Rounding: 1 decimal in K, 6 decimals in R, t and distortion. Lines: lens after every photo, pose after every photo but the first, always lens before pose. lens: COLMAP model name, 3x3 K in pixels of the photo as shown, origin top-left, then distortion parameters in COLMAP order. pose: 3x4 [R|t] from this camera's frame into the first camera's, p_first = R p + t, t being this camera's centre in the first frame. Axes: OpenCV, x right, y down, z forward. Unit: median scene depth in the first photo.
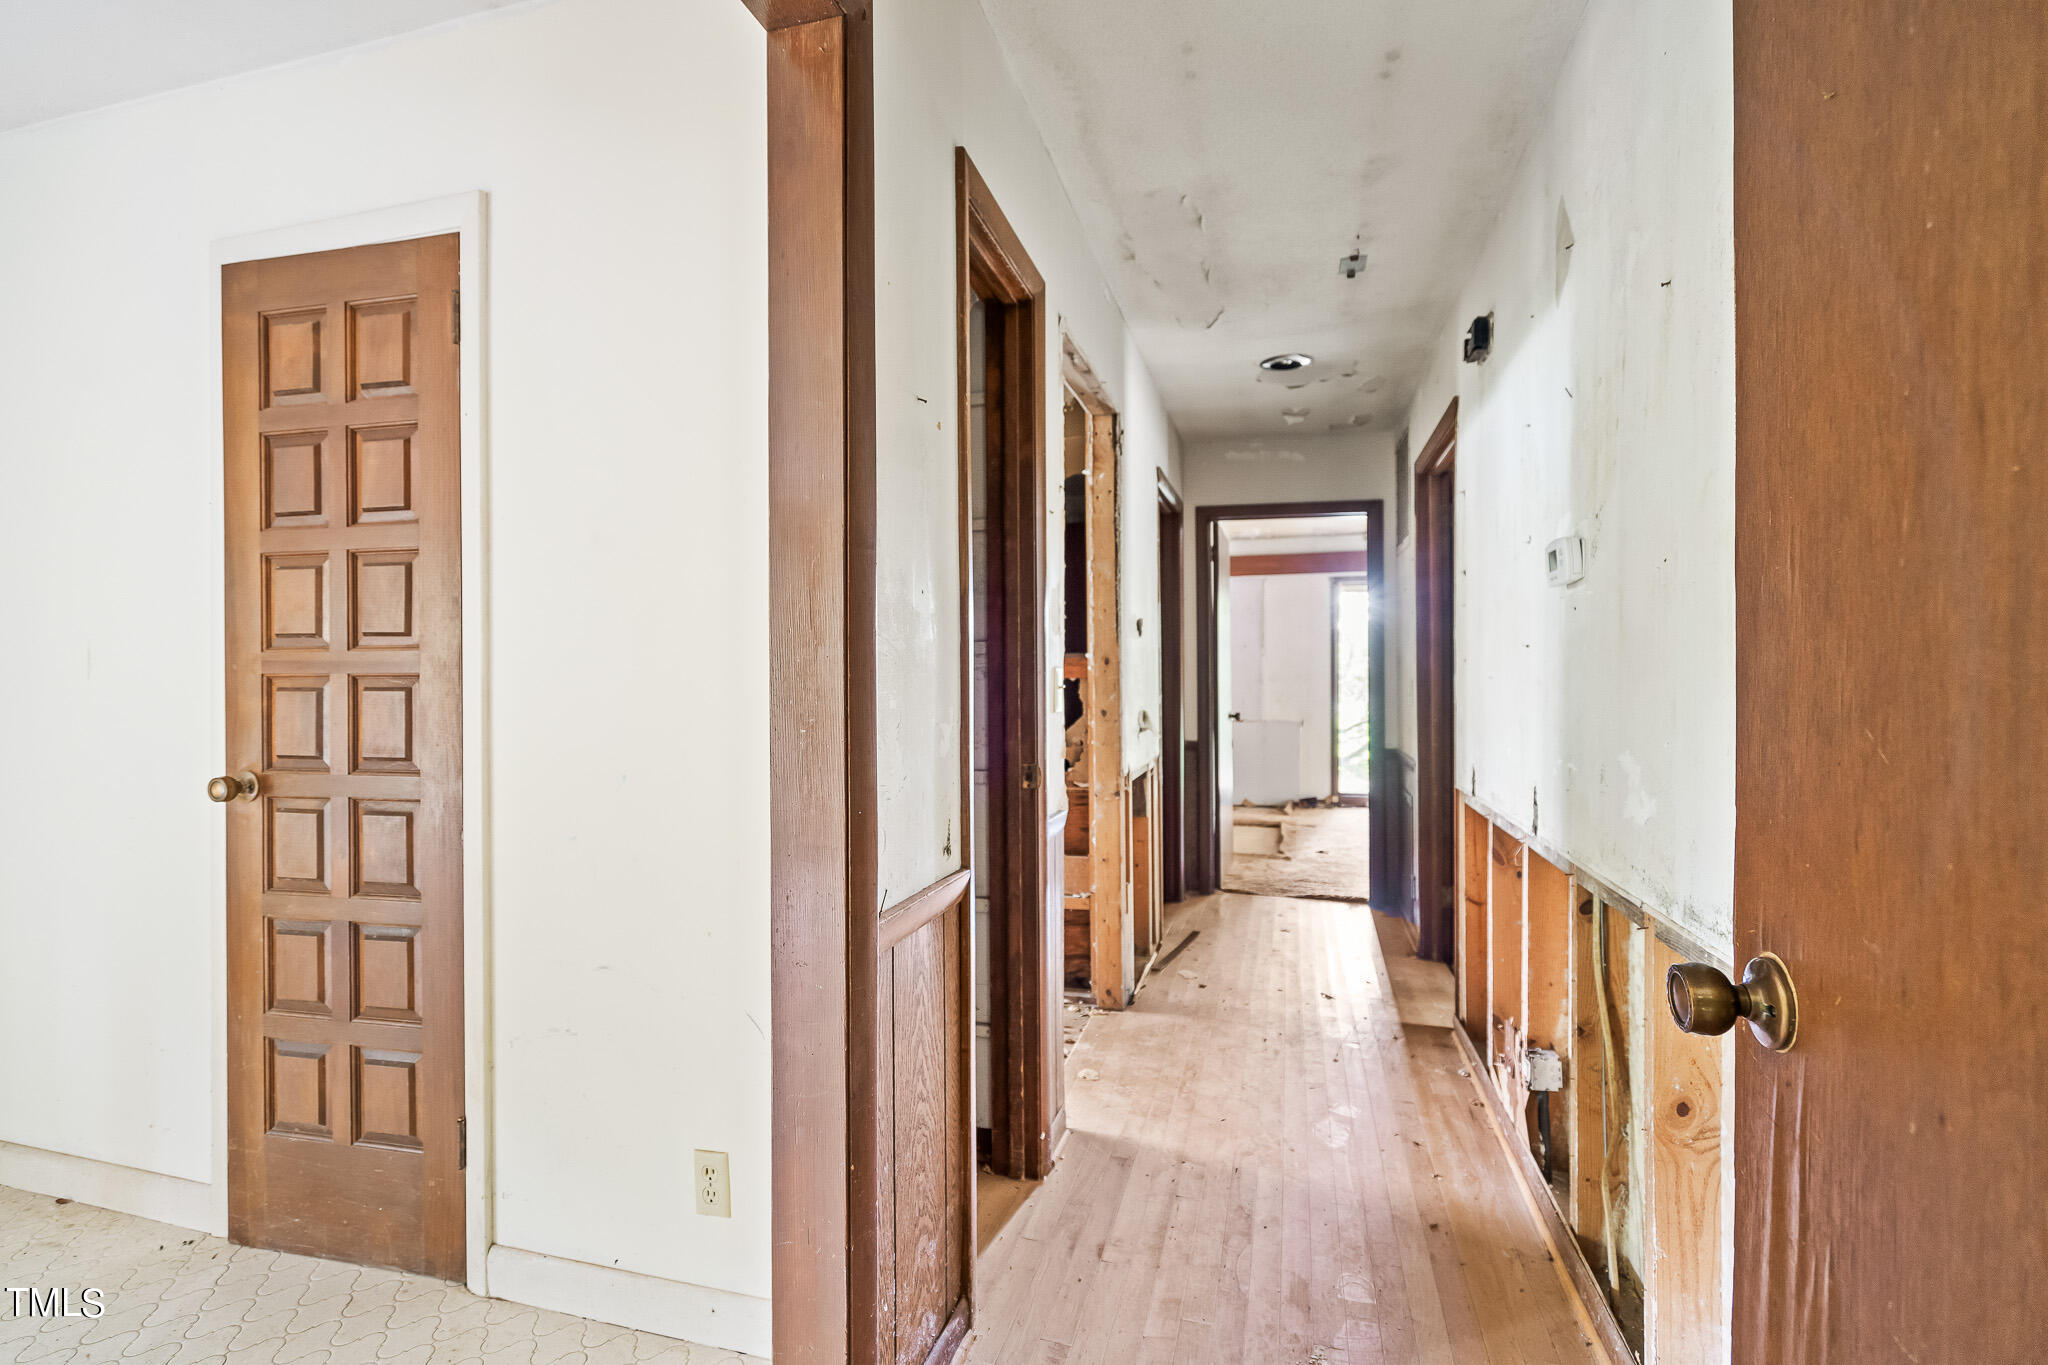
lens RADIAL K [[936.5, 0, 1029.5], [0, 936.5, 678.1], [0, 0, 1]] dist [-0.003519, 0.002456]
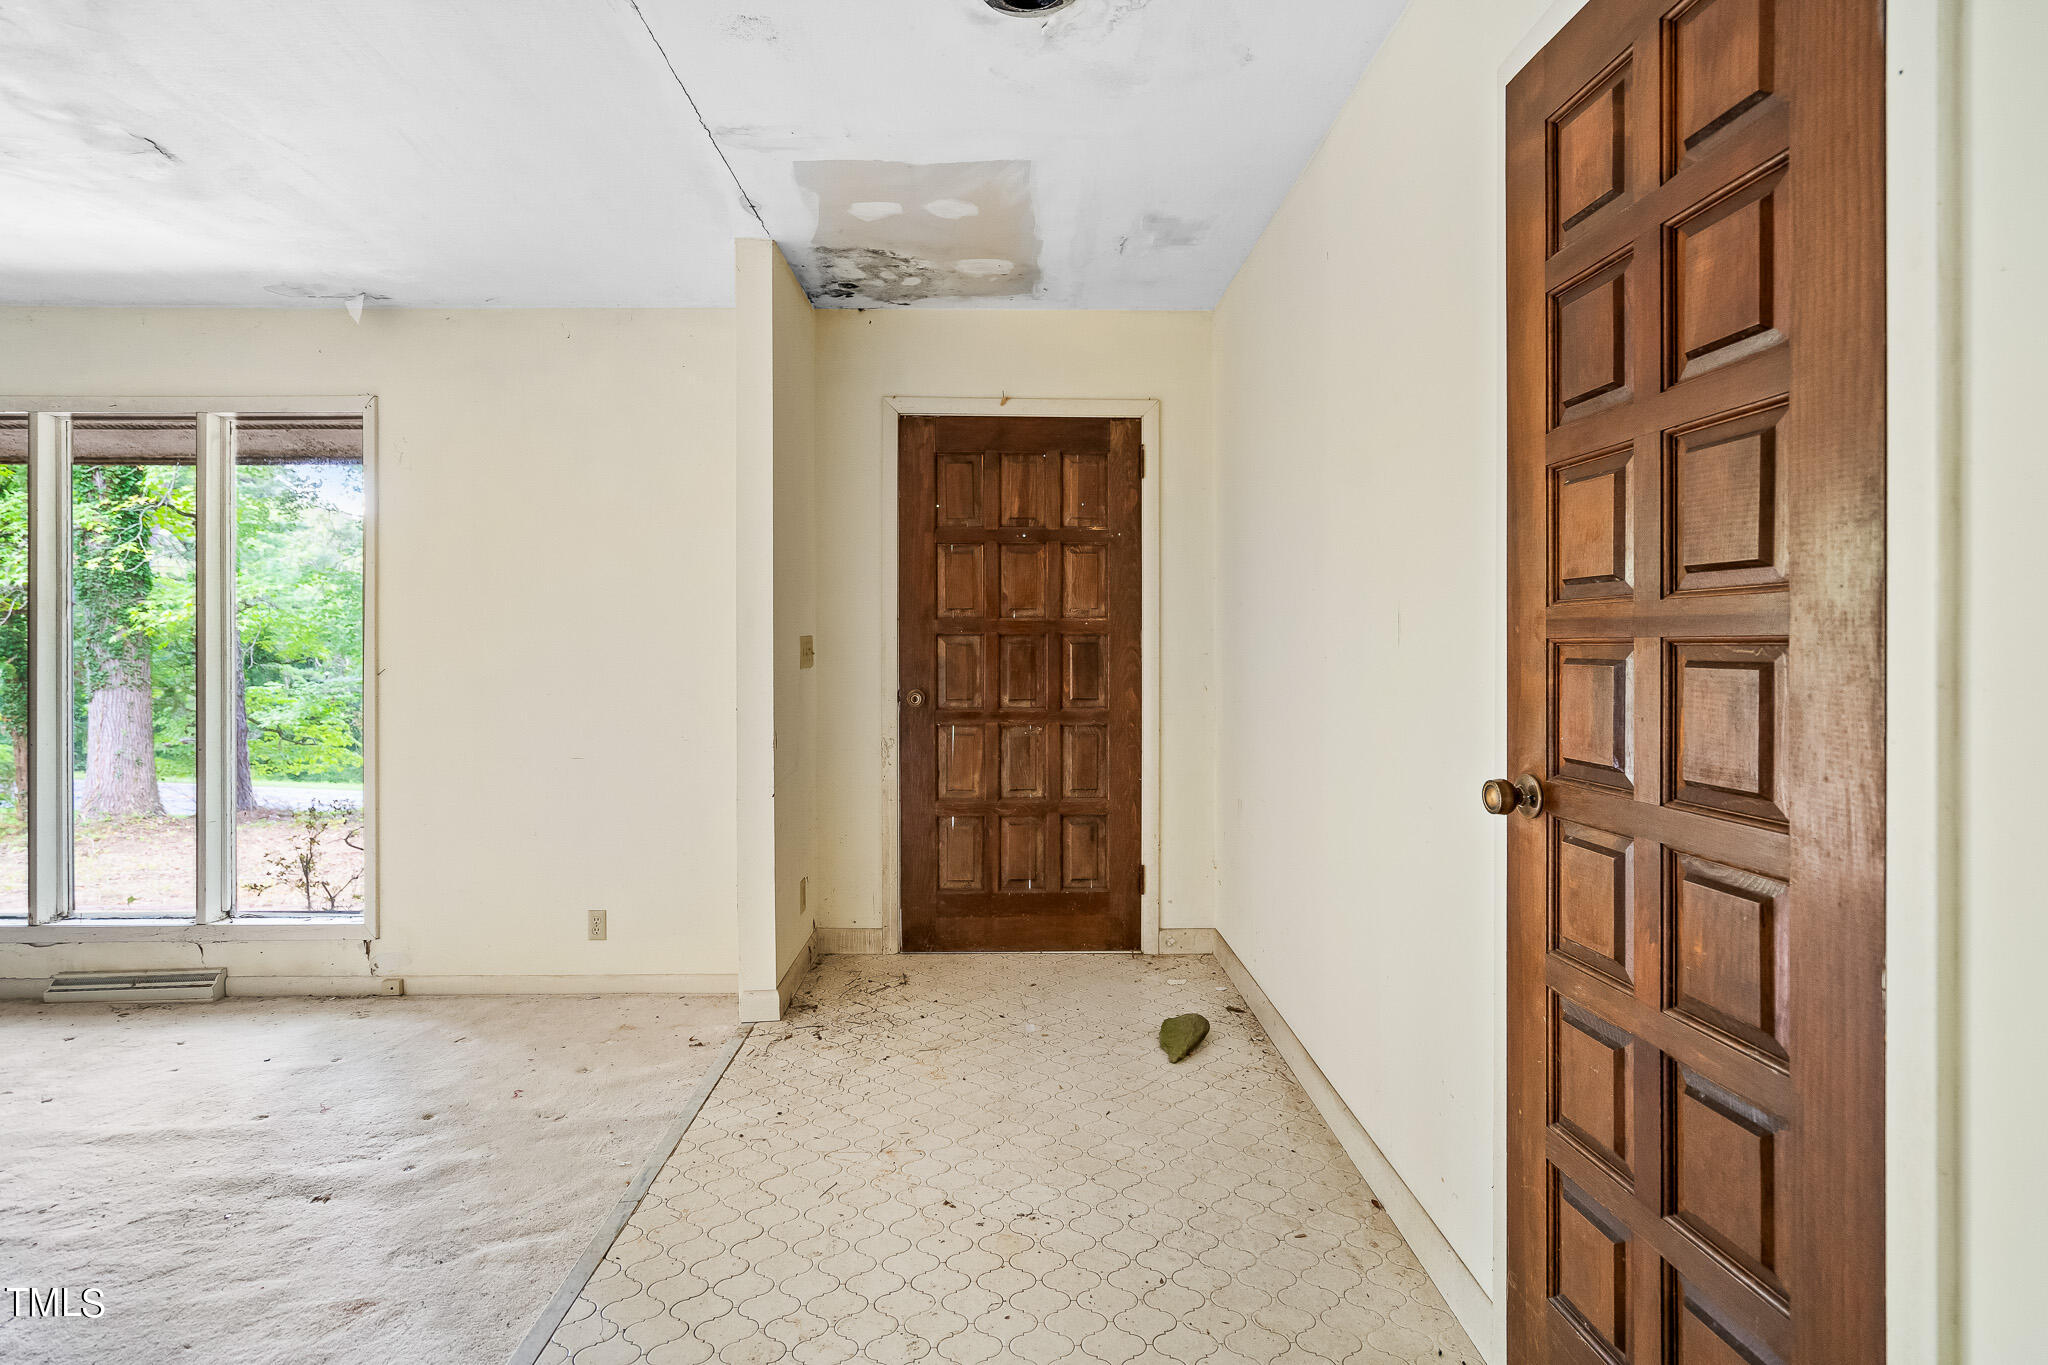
lens RADIAL K [[936.5, 0, 1036.1], [0, 936.5, 644.0], [0, 0, 1]] dist [-0.003519, 0.002456]
pose [[0.304371, 0.002279, -0.952551, -0.277959], [-0.007237, 0.999974, 0.000080, 0.002314], [0.952526, 0.006869, 0.304380, 0.433458]]
